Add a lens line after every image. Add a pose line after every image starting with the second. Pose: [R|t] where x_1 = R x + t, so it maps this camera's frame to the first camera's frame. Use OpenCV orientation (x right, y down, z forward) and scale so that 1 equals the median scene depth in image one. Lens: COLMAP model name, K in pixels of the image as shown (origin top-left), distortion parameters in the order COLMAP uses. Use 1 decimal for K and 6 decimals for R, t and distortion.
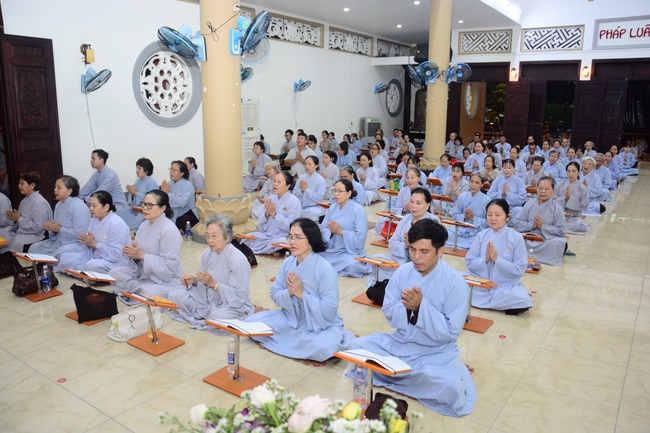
lens RADIAL K [[507.6, 0, 325.0], [0, 507.6, 216.5], [0, 0, 1]] dist [-0.091869, 0.001059]
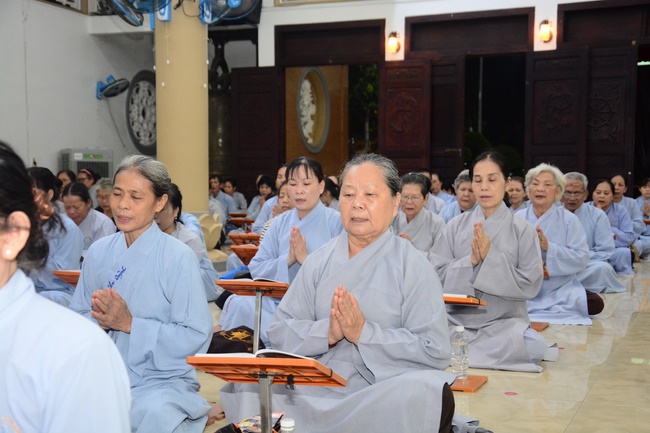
lens RADIAL K [[985.1, 0, 325.0], [0, 985.1, 216.5], [0, 0, 1]] dist [0.012662, 0.022130]
pose [[0.973354, -0.010408, 0.229069, 0.115263], [0.051527, 0.983349, -0.174267, 0.018763], [-0.223441, 0.181427, 0.957684, 0.191858]]
